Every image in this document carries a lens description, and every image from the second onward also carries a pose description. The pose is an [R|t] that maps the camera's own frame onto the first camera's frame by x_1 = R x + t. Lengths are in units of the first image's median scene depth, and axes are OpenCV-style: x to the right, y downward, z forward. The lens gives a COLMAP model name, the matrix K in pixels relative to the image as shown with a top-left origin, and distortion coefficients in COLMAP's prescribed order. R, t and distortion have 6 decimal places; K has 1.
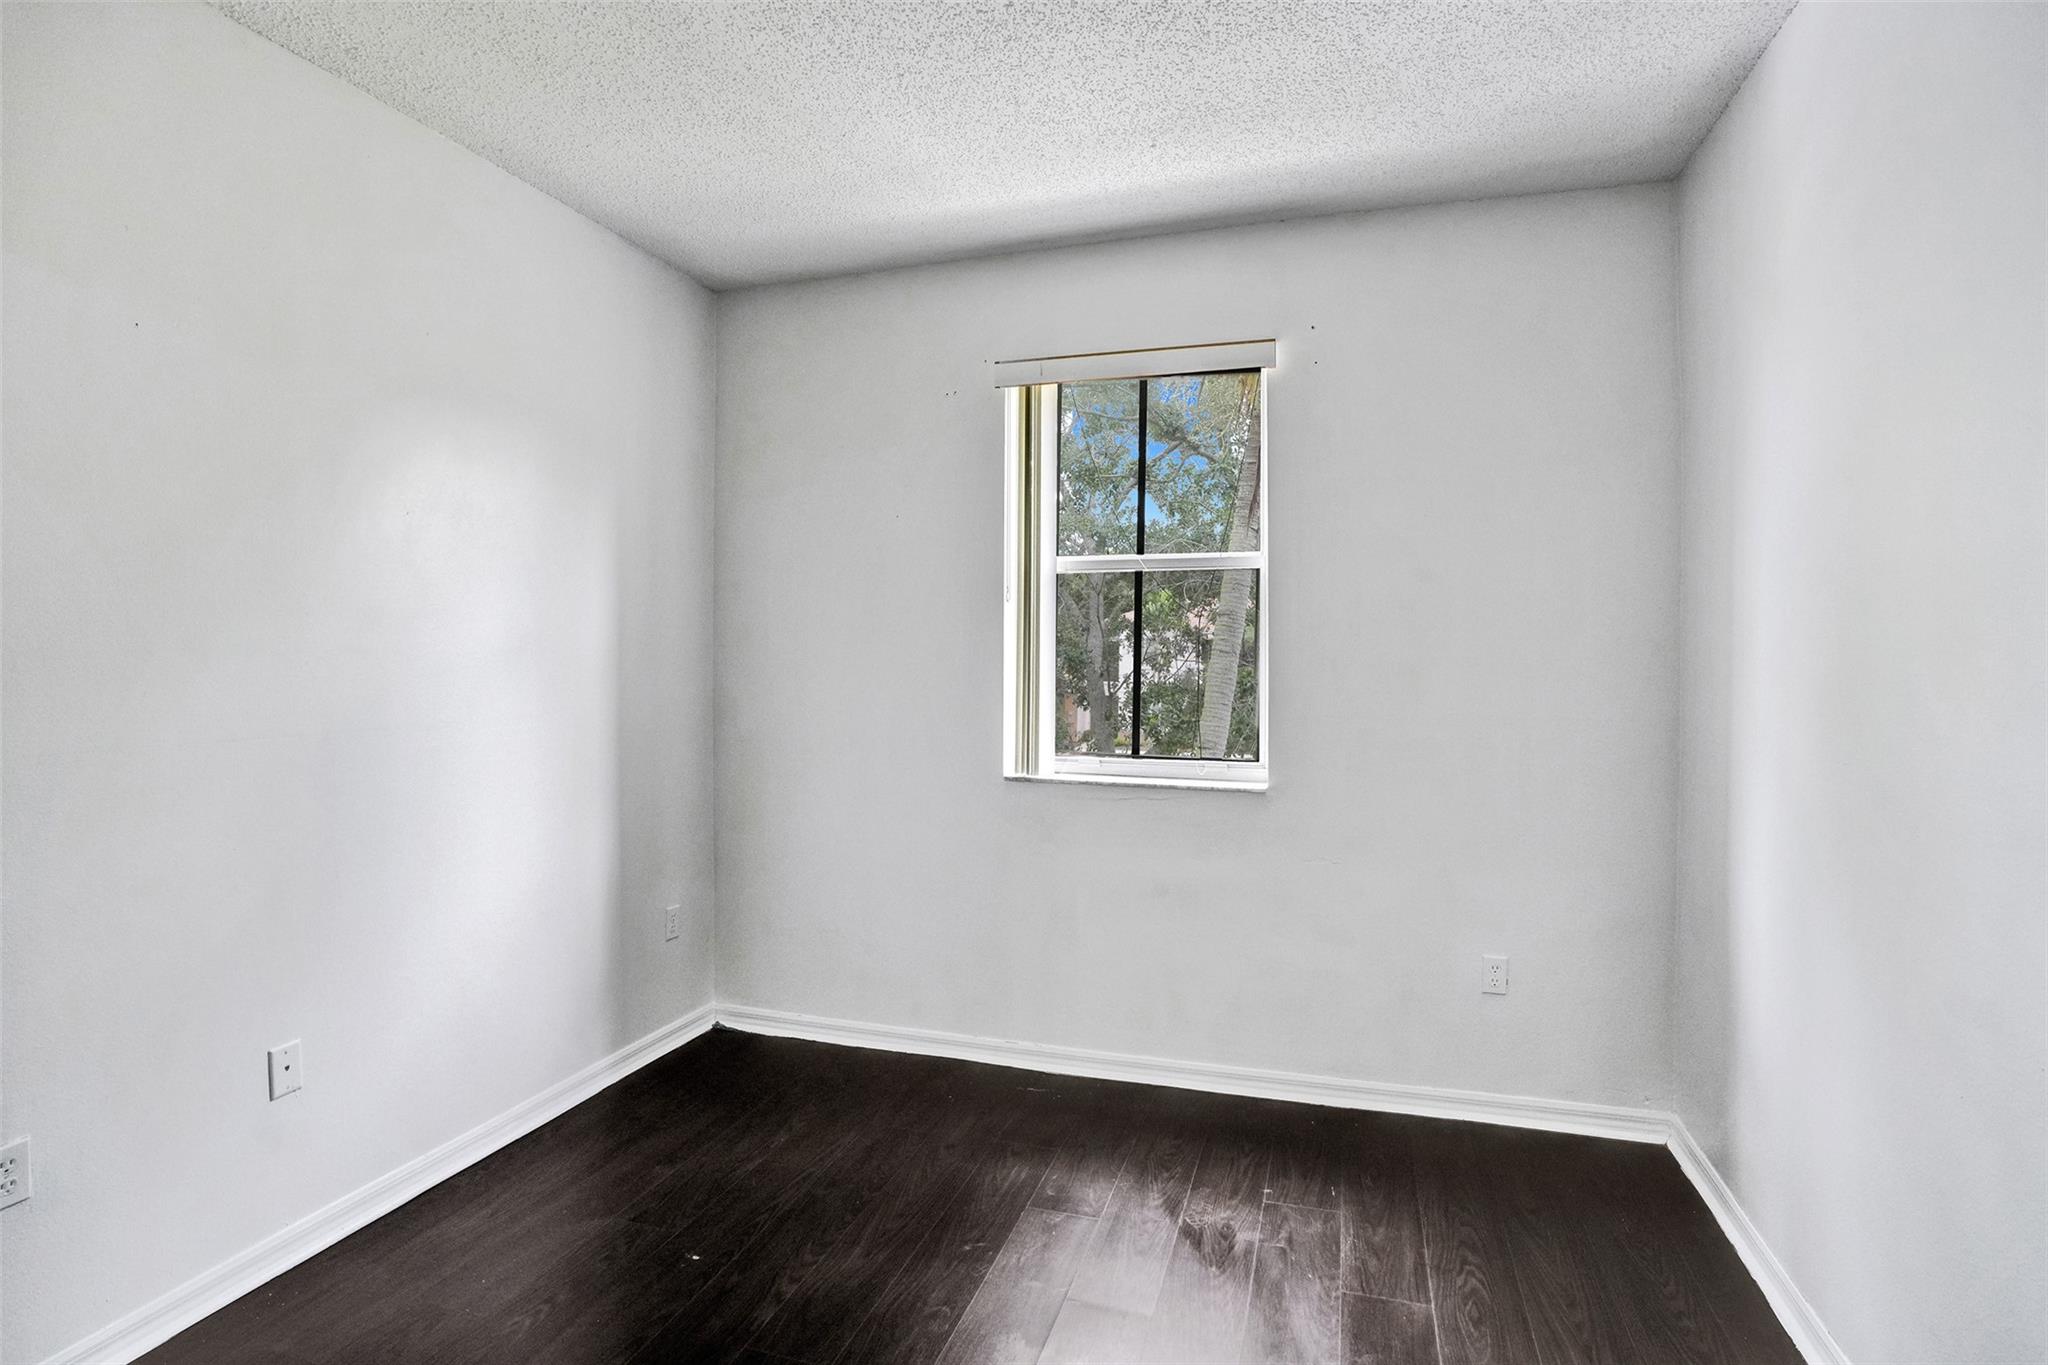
lens RADIAL K [[1080.4, 0, 1018.7], [0, 1080.4, 676.1], [0, 0, 1]] dist [0.003577, 0.000064]
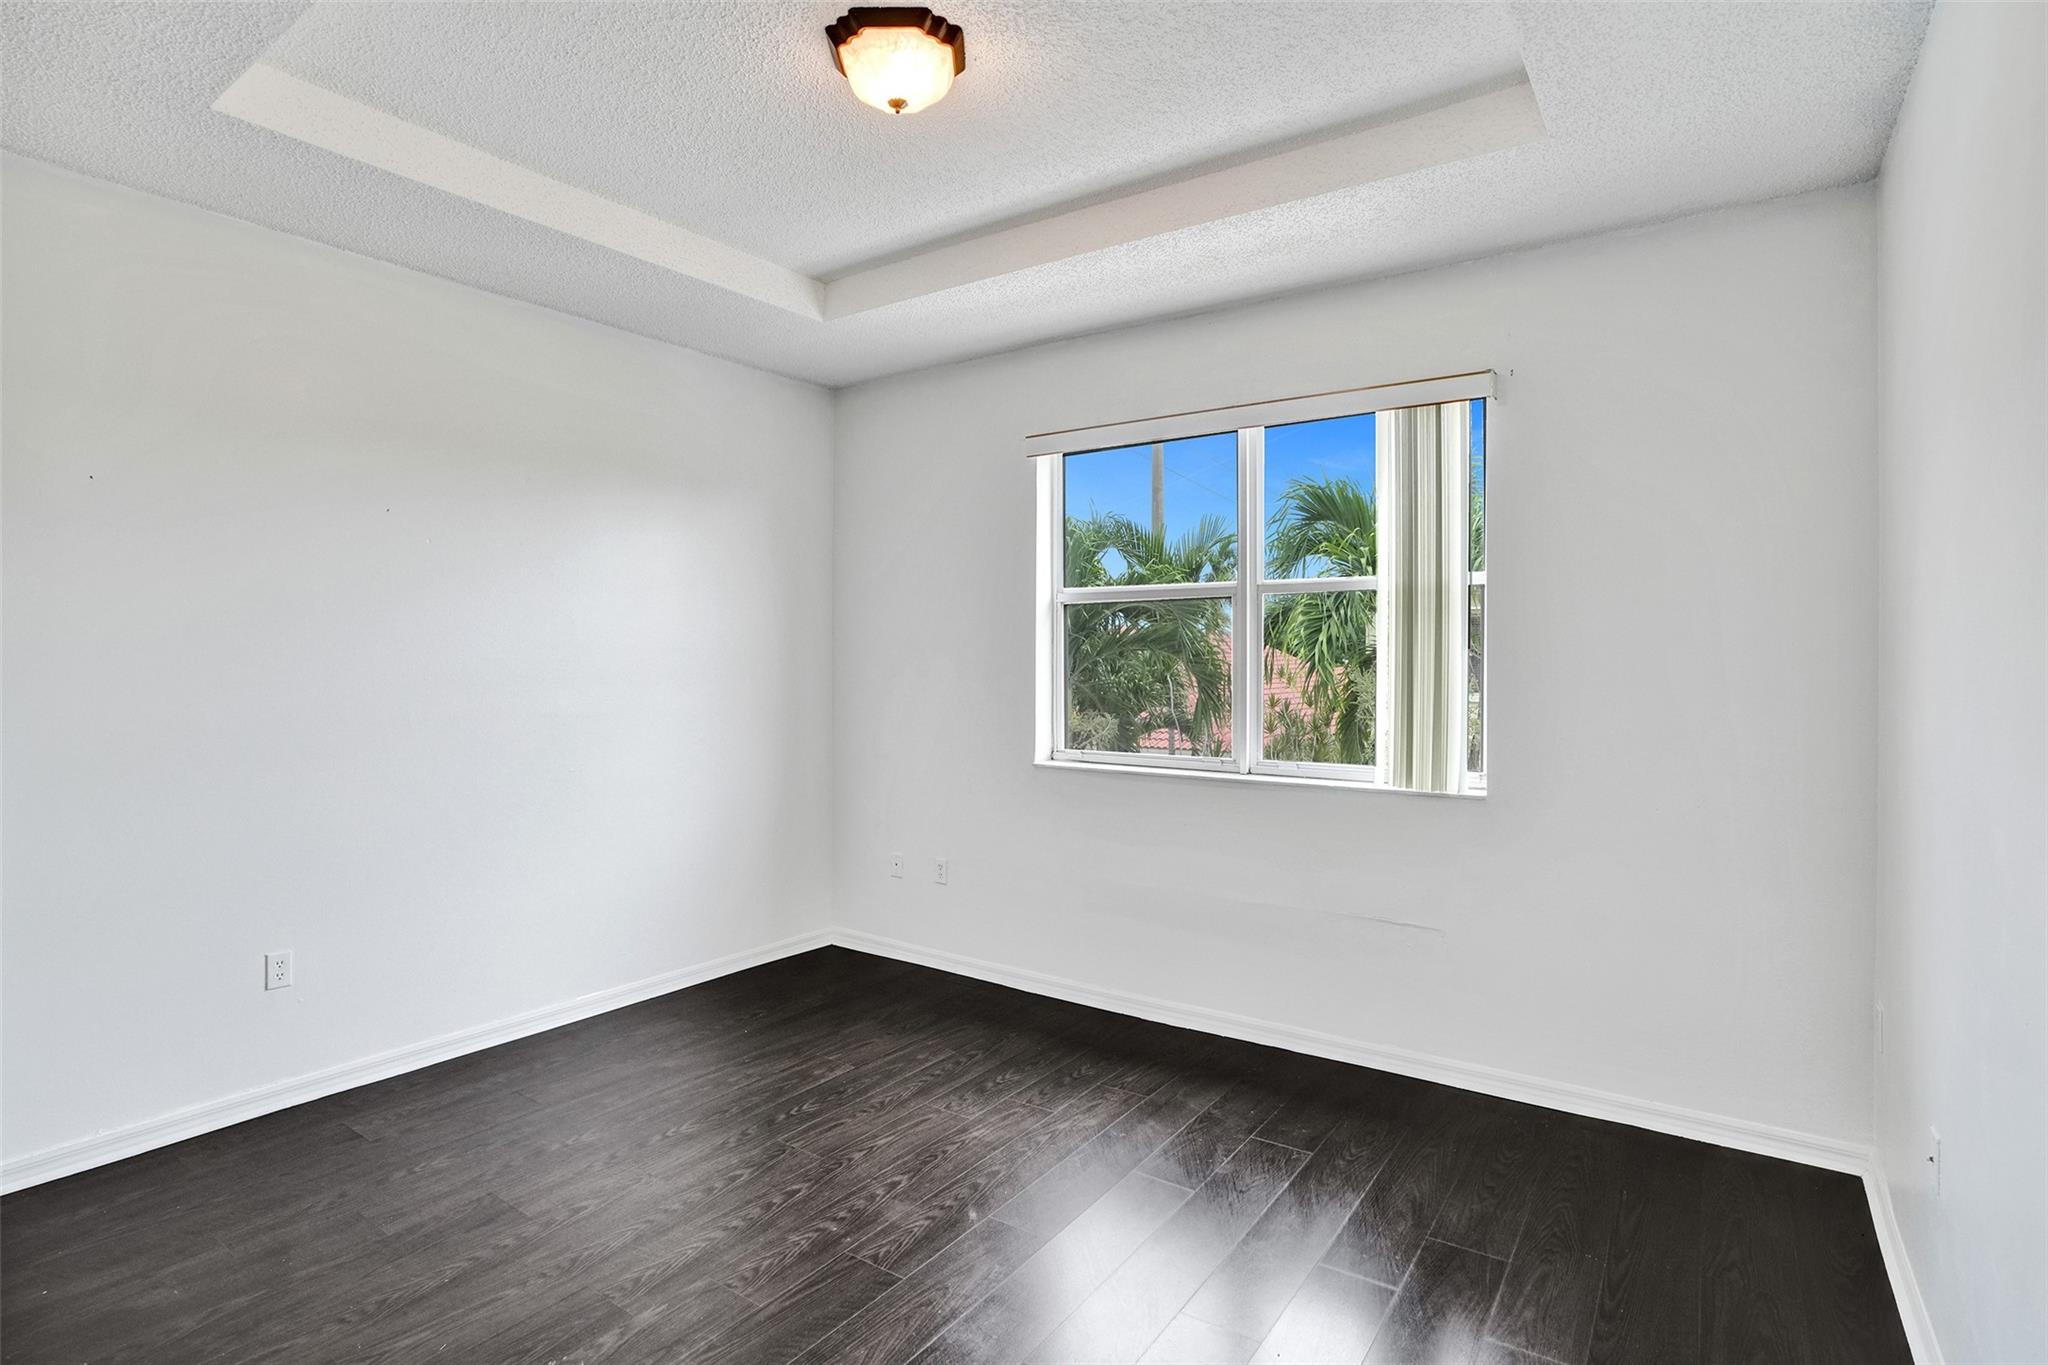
lens RADIAL K [[975.3, 0, 1035.9], [0, 975.3, 679.8], [0, 0, 1]] dist [-0.003510, 0.000167]
pose [[0.963594, 0.001630, -0.267365, 0.189634], [-0.003633, 0.999969, -0.006998, 0.000977], [0.267346, 0.007715, 0.963570, -0.064607]]
